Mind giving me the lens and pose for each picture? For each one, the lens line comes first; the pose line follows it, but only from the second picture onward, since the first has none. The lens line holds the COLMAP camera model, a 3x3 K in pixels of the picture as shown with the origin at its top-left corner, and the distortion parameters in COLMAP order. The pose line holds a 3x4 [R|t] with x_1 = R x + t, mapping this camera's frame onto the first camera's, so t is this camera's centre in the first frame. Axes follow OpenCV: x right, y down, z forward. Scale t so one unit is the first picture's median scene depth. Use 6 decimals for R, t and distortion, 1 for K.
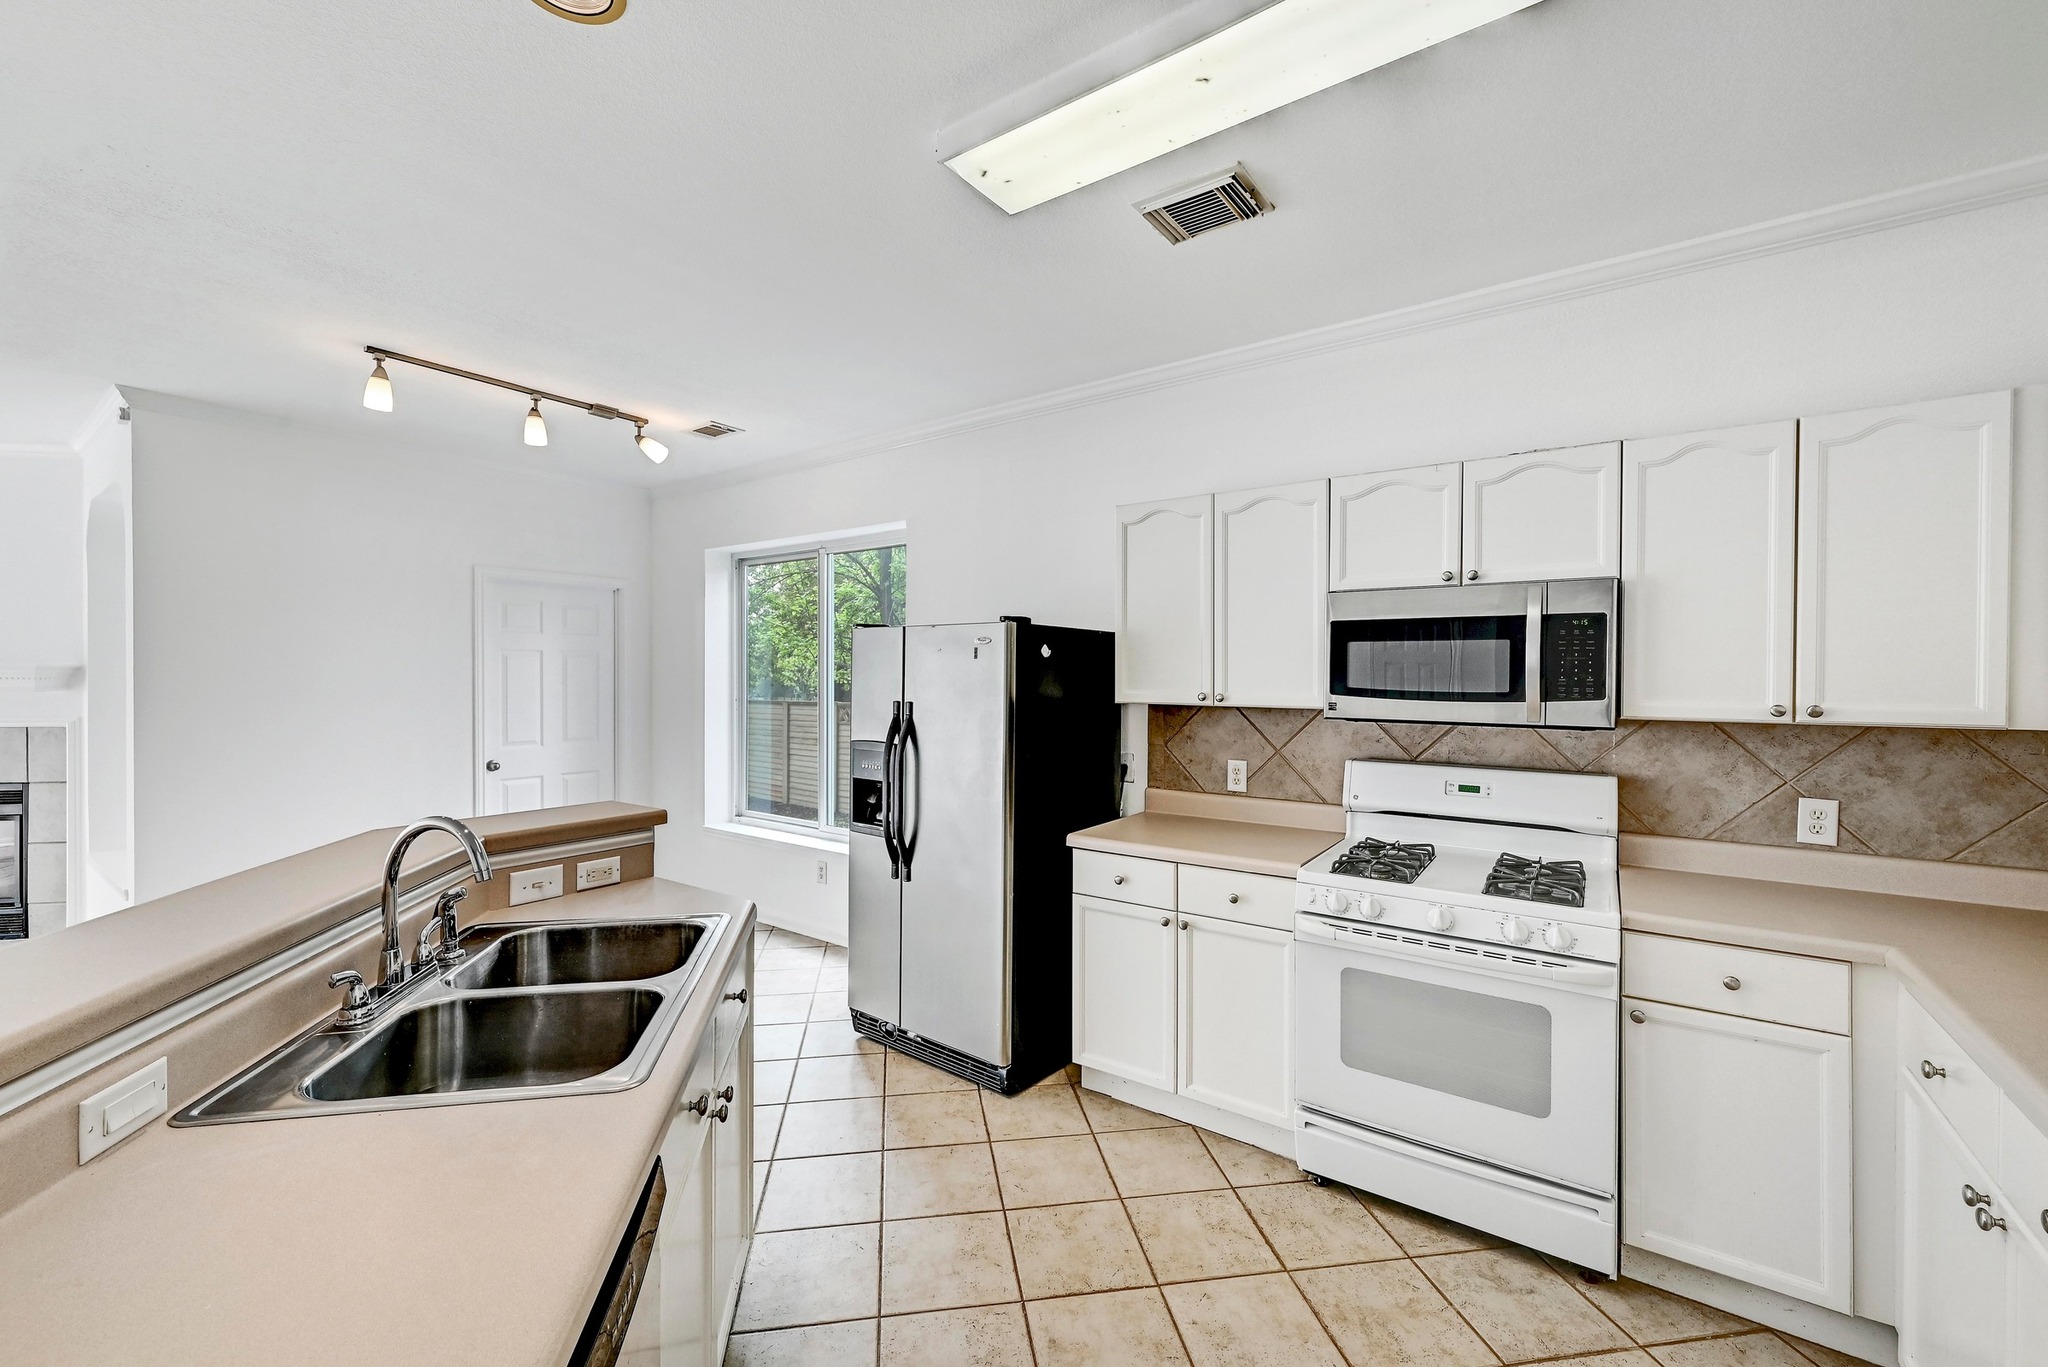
lens RADIAL K [[821.3, 0, 1026.6], [0, 821.3, 681.5], [0, 0, 1]] dist [0.000804, -0.000150]
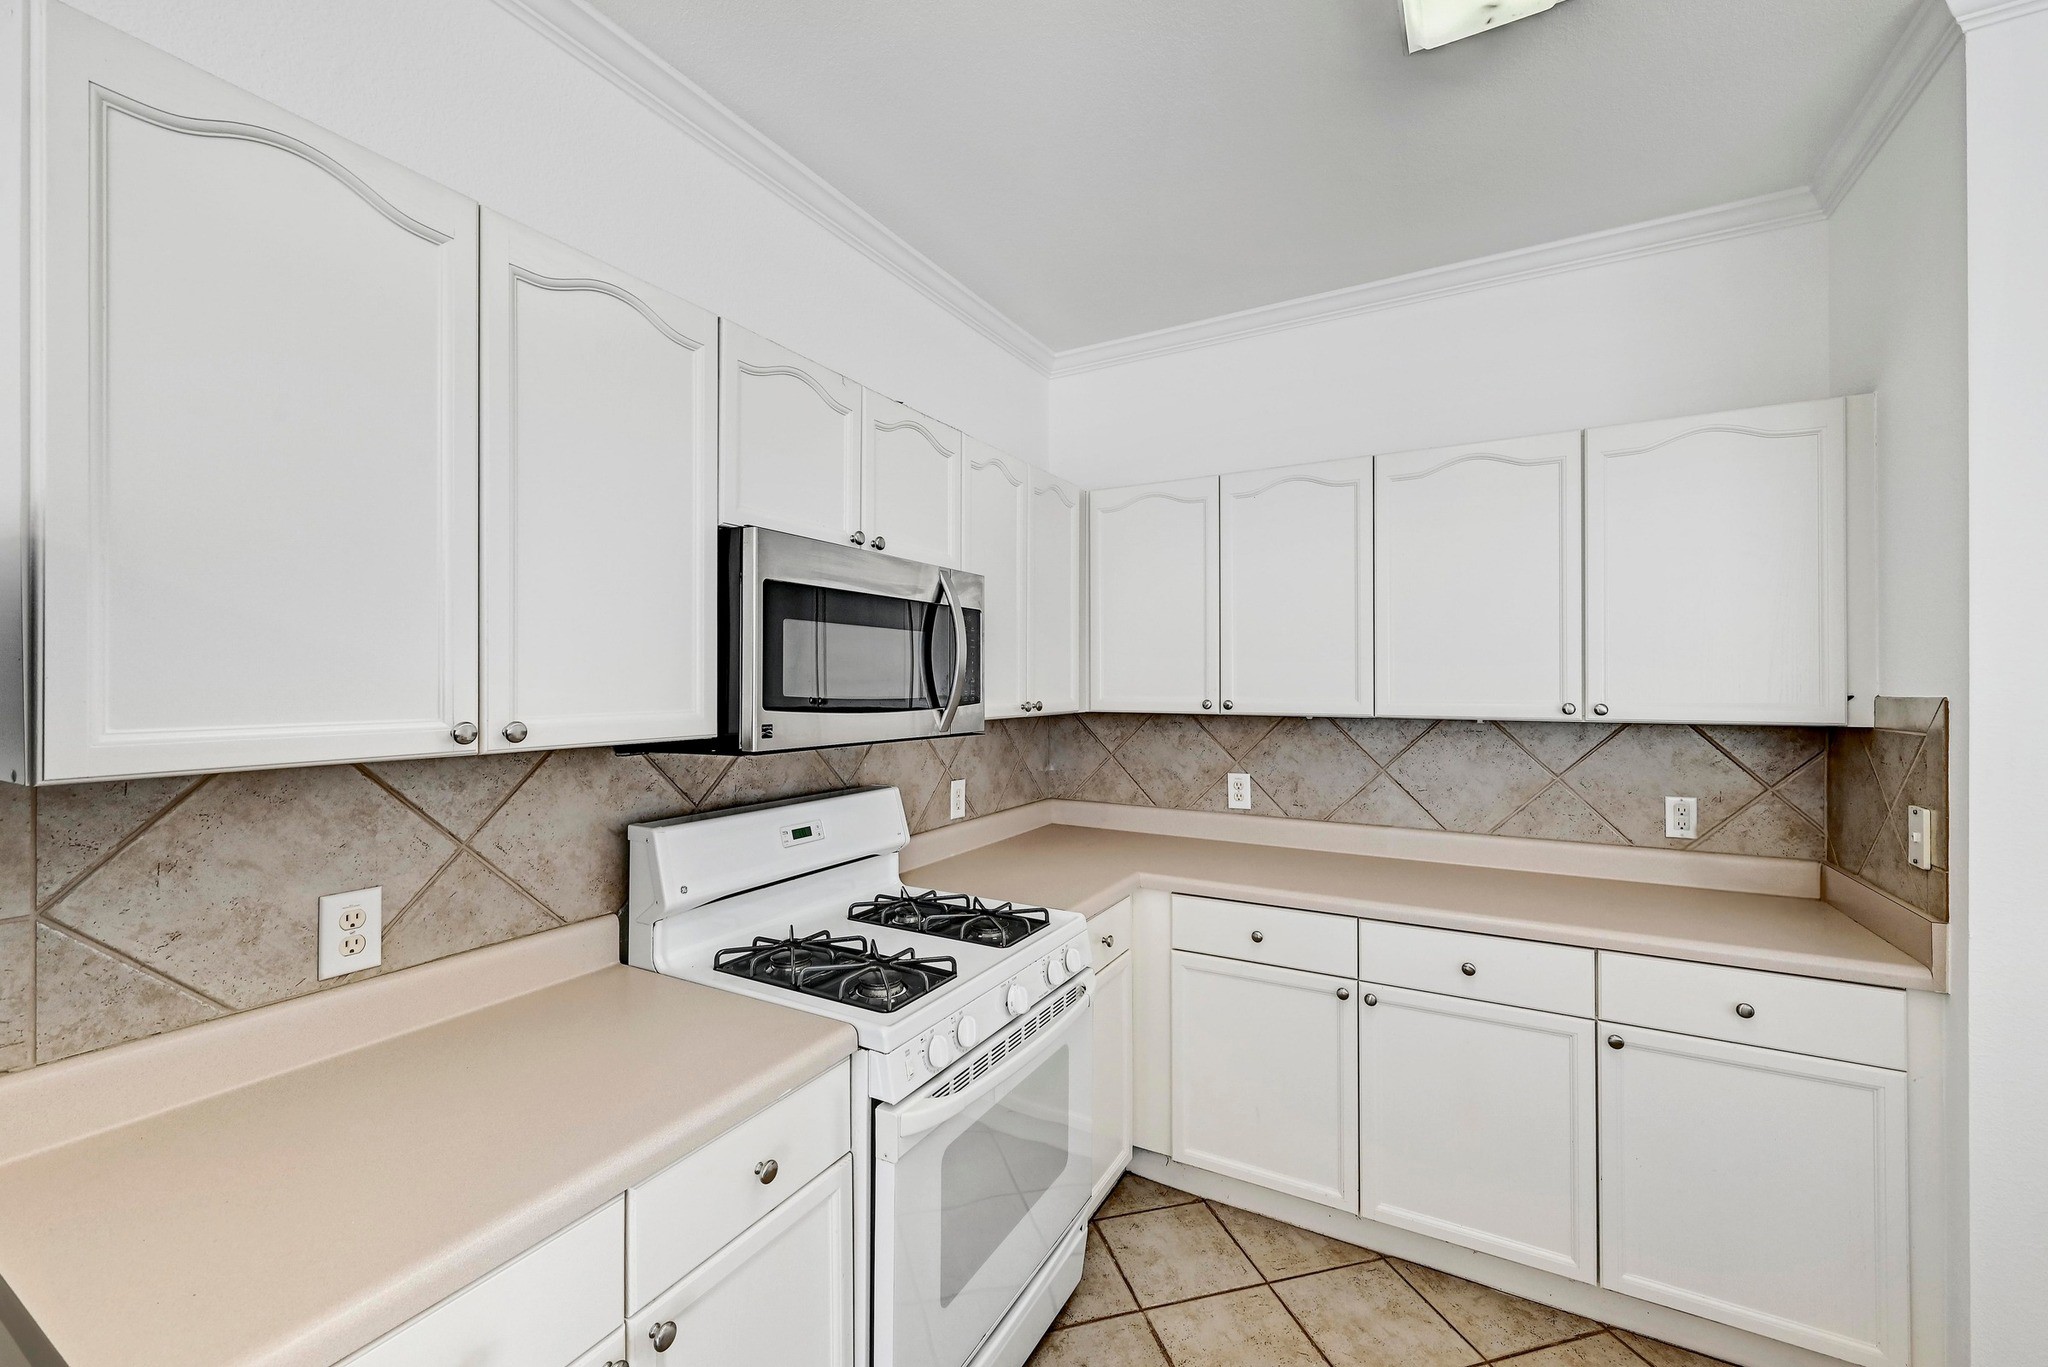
lens RADIAL K [[821.3, 0, 1023.1], [0, 821.3, 677.0], [0, 0, 1]] dist [0.000804, -0.000150]
pose [[-0.112853, 0.000096, 0.993612, -0.205998], [0.003007, 0.999995, 0.000245, -0.006660], [-0.993607, 0.003016, -0.112853, 0.896003]]
